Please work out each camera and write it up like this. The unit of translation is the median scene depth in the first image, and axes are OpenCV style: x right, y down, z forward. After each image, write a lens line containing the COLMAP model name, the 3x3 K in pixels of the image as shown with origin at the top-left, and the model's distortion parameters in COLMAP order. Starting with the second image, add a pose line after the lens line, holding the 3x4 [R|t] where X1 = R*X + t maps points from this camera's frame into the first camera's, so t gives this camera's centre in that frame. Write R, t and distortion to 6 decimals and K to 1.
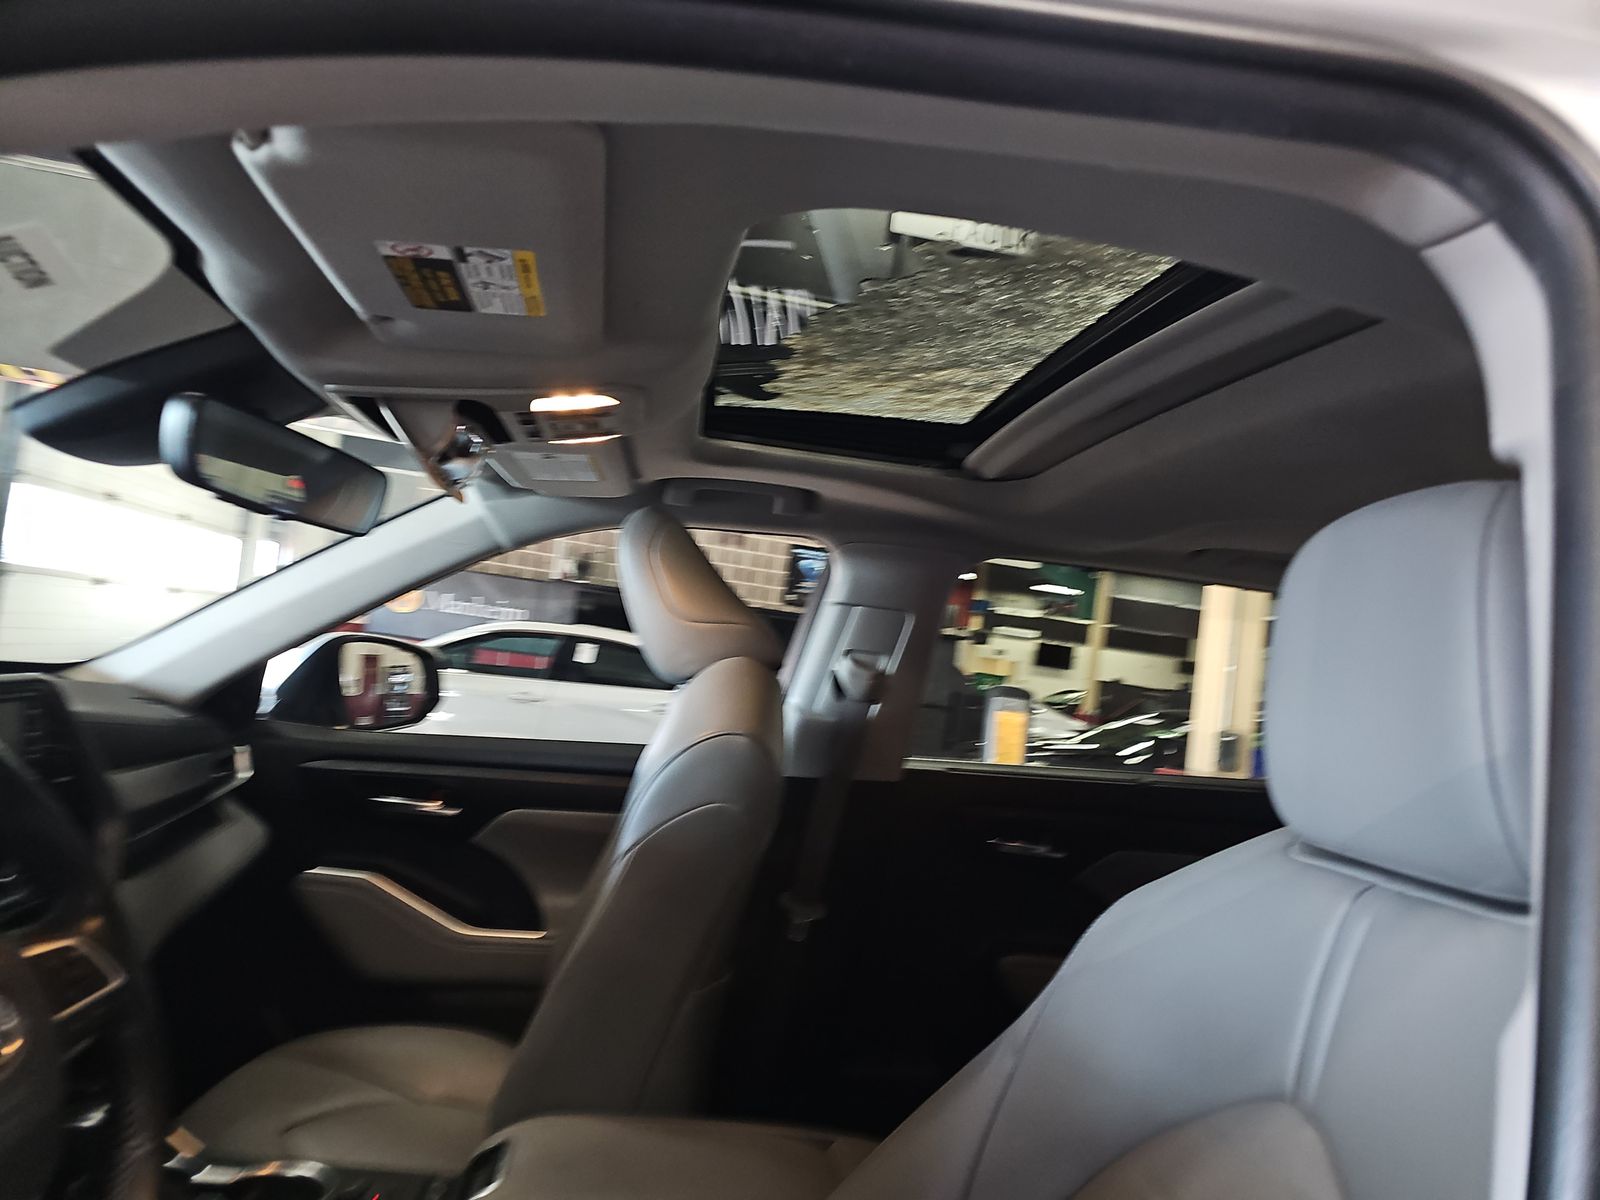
lens RADIAL K [[1029.6, 0, 756.6], [0, 1029.6, 616.6], [0, 0, 1]] dist [0.041700, -0.011379]
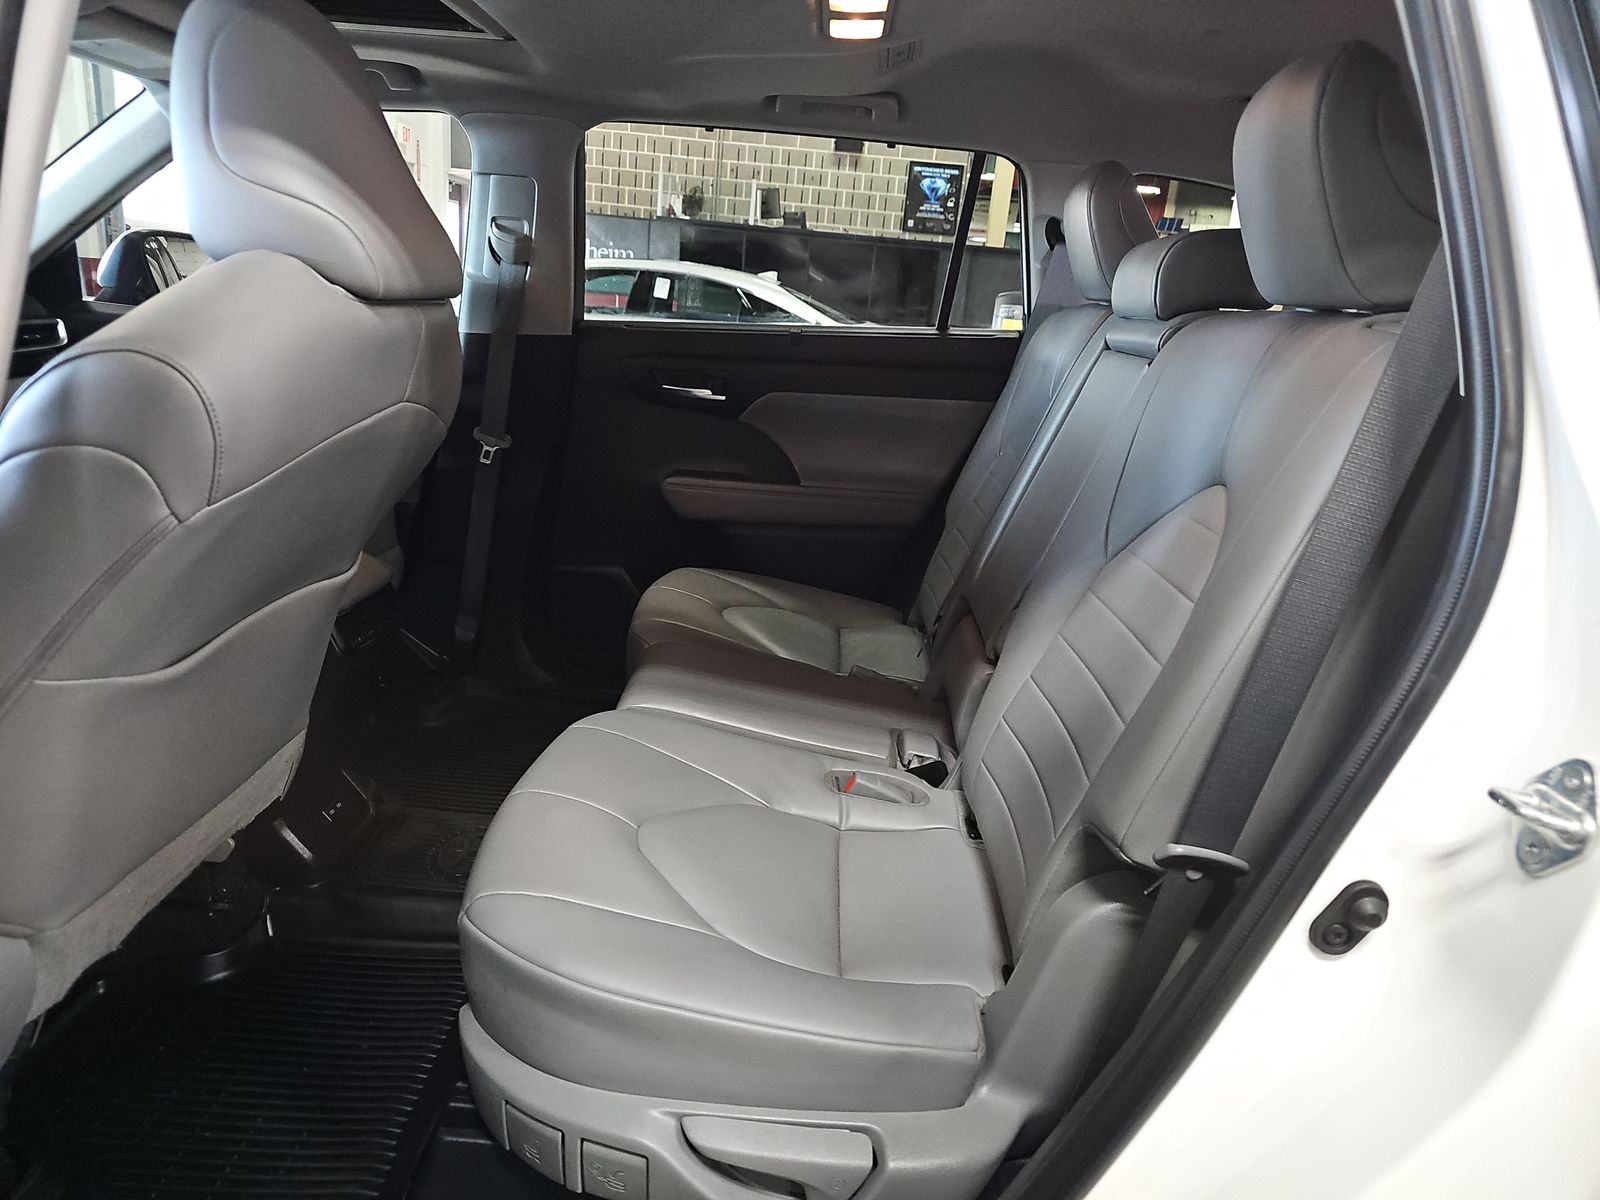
lens RADIAL K [[1029.6, 0, 779.0], [0, 1029.6, 601.7], [0, 0, 1]] dist [0.041700, -0.011379]
pose [[0.985972, 0.004081, -0.166862, 0.607418], [0.048344, 0.949867, 0.308893, 0.098562], [0.159757, -0.312627, 0.936345, -0.188876]]
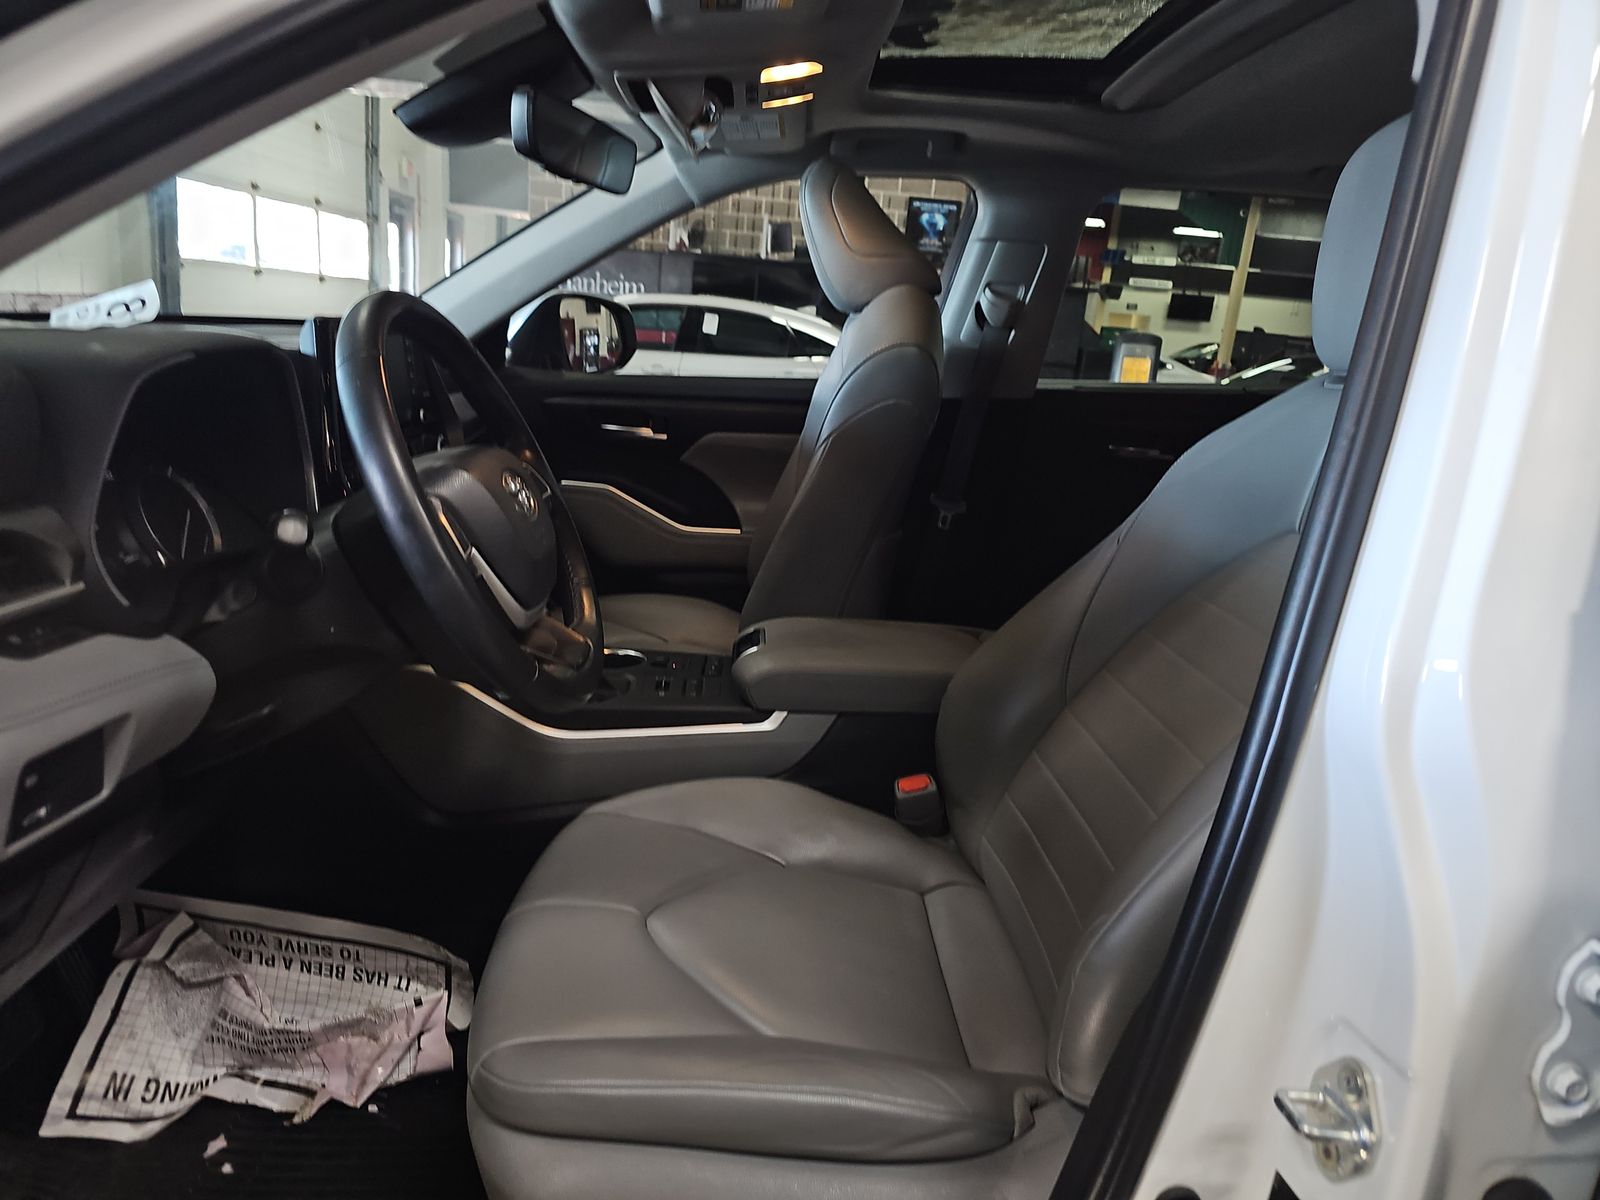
lens RADIAL K [[1029.6, 0, 773.7], [0, 1029.6, 589.0], [0, 0, 1]] dist [0.041700, -0.011379]
pose [[0.994867, -0.022234, -0.098718, -0.044500], [0.049148, 0.958938, 0.279324, 0.025657], [0.088454, -0.282742, 0.955109, -0.223630]]
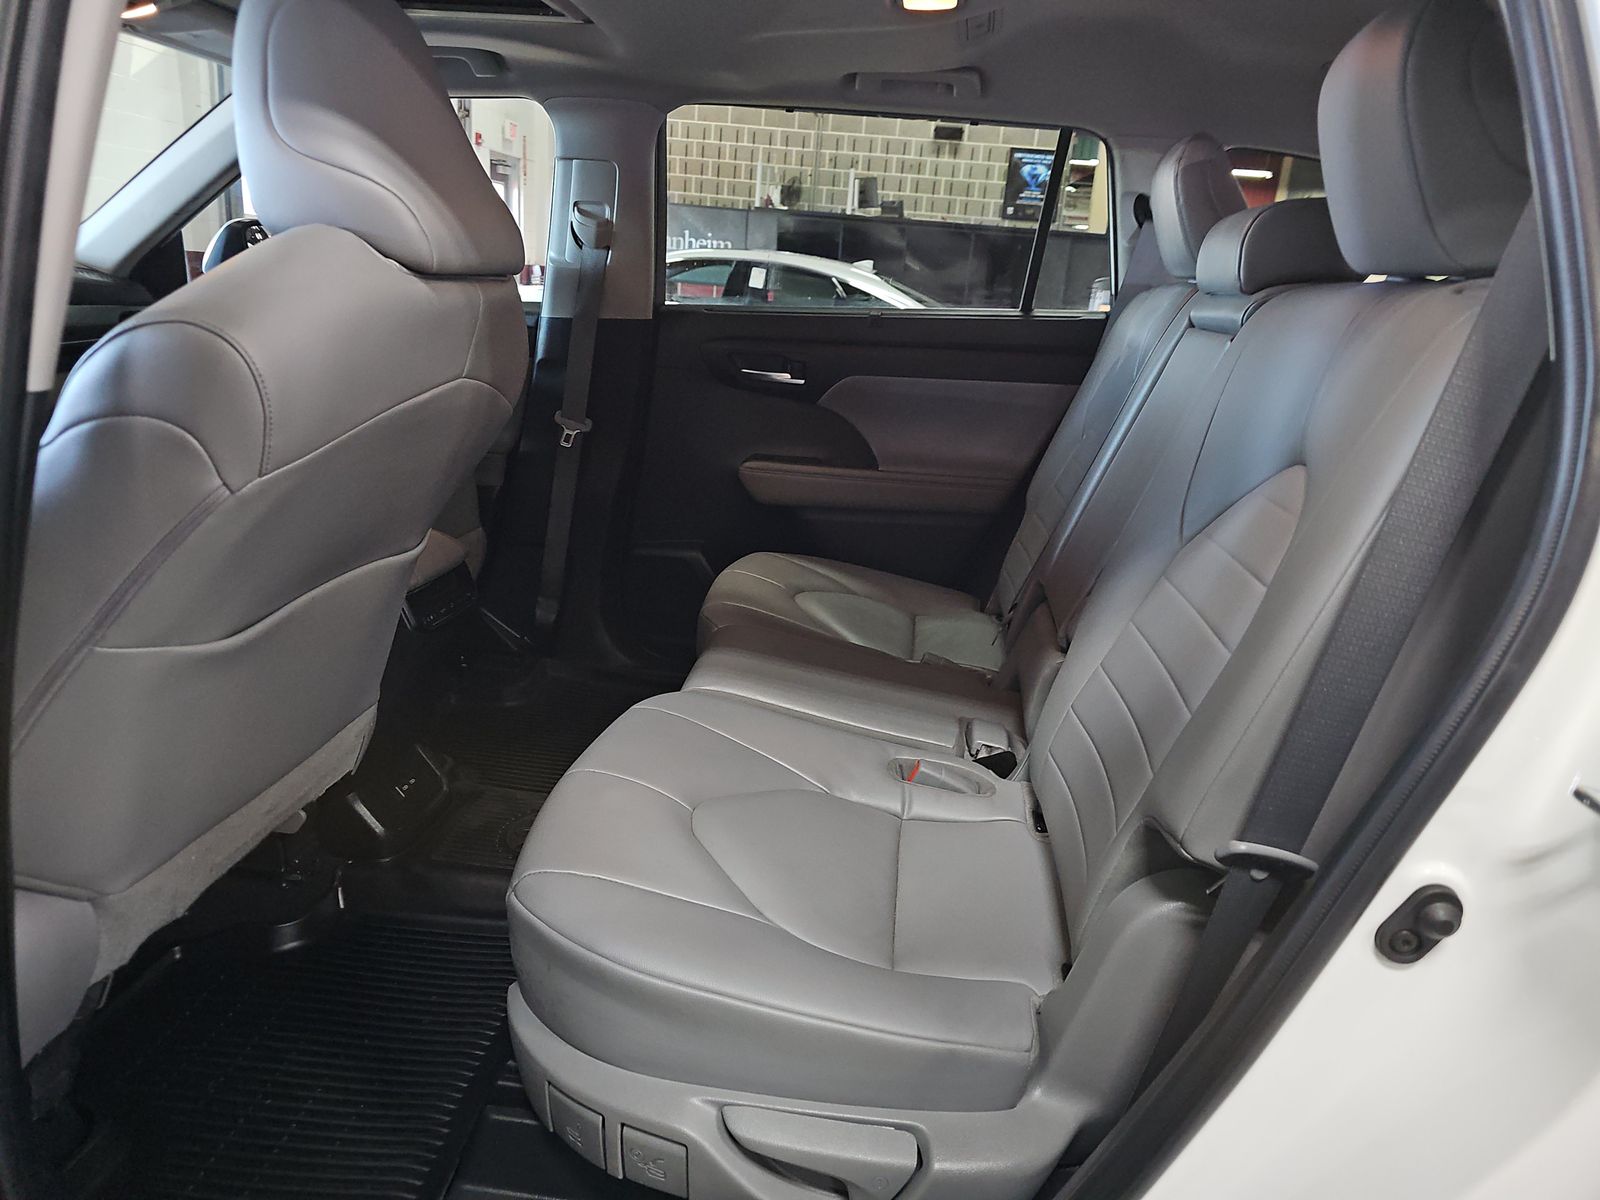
lens RADIAL K [[1029.6, 0, 807.9], [0, 1029.6, 588.3], [0, 0, 1]] dist [0.041700, -0.011379]
pose [[0.972998, 0.016302, -0.230237, 0.627835], [0.055515, 0.951692, 0.301995, 0.109440], [0.224037, -0.306622, 0.925089, -0.173550]]
